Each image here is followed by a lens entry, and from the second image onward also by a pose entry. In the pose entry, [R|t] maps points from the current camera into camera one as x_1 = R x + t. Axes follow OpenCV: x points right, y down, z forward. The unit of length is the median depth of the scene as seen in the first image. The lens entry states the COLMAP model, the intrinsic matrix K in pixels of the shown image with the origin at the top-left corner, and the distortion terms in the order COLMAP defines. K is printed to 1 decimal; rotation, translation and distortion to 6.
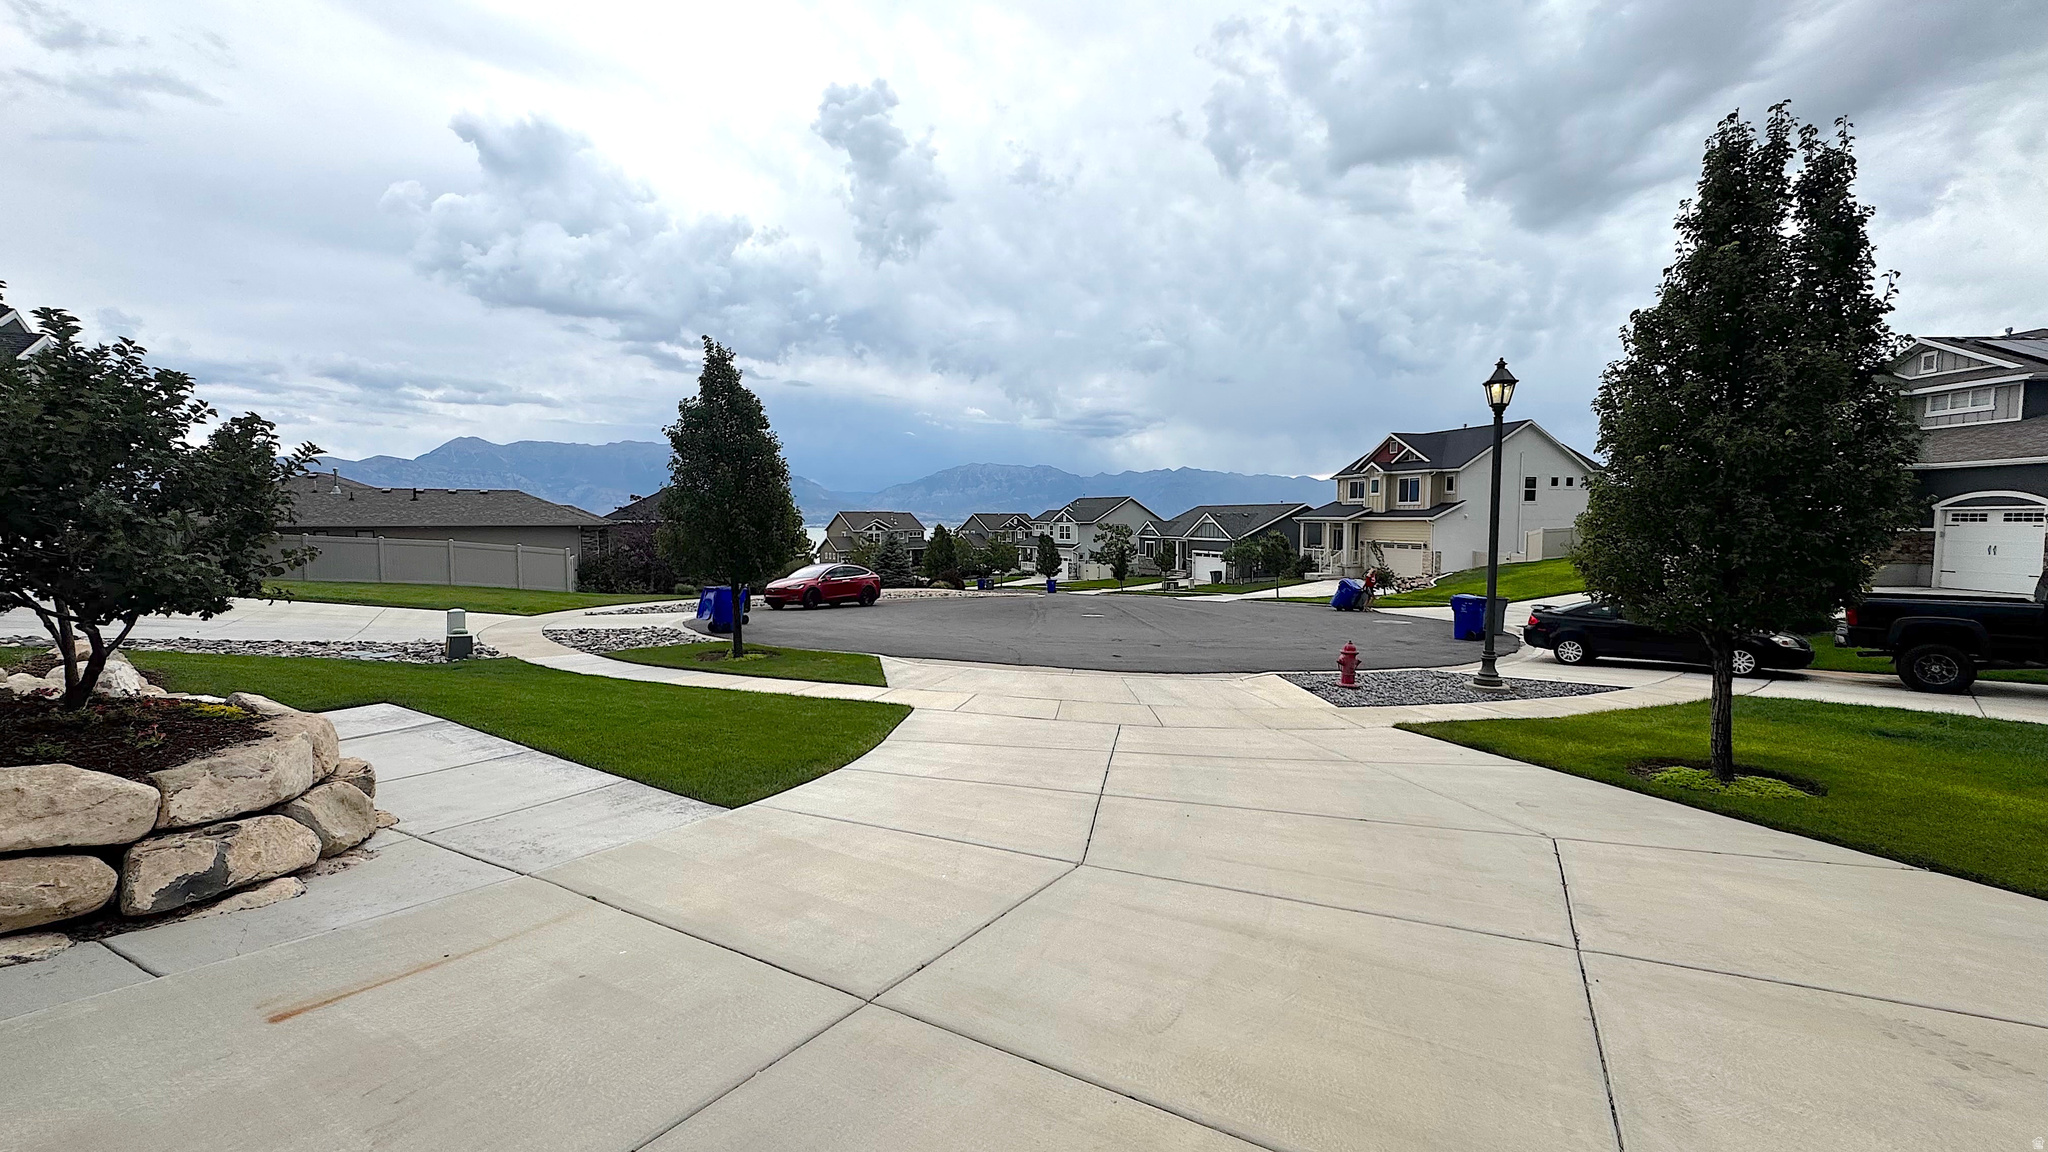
lens RADIAL K [[816.7, 0, 1024.0], [0, 816.7, 576.0], [0, 0, 1]] dist [-0.000351, 0.000277]
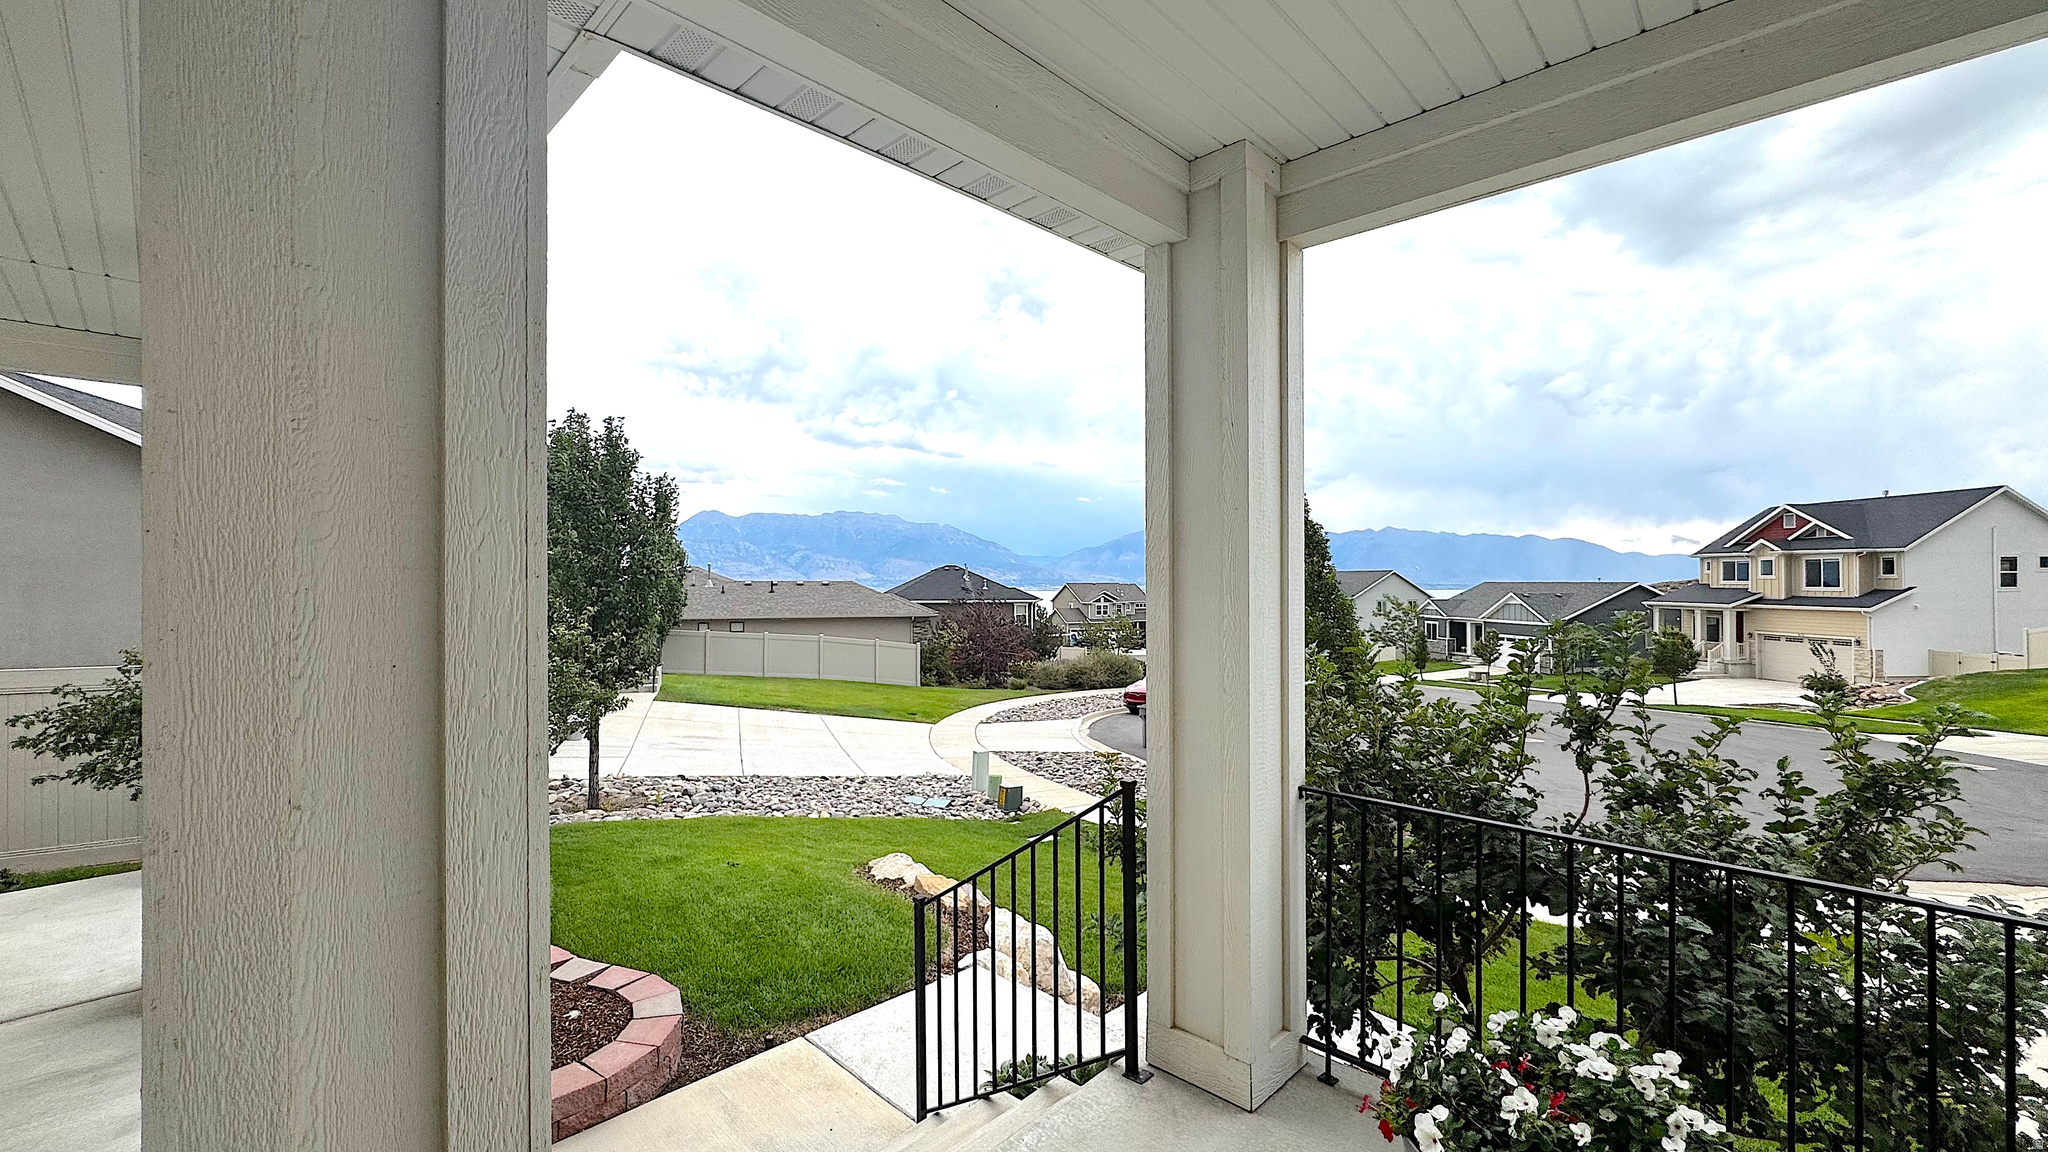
lens RADIAL K [[816.7, 0, 1024.0], [0, 816.7, 576.0], [0, 0, 1]] dist [-0.000351, 0.000277]
pose [[0.974267, -0.002778, -0.225381, -0.127968], [-0.014546, 0.997065, -0.075167, -0.027831], [0.224928, 0.076511, 0.971367, 0.014352]]
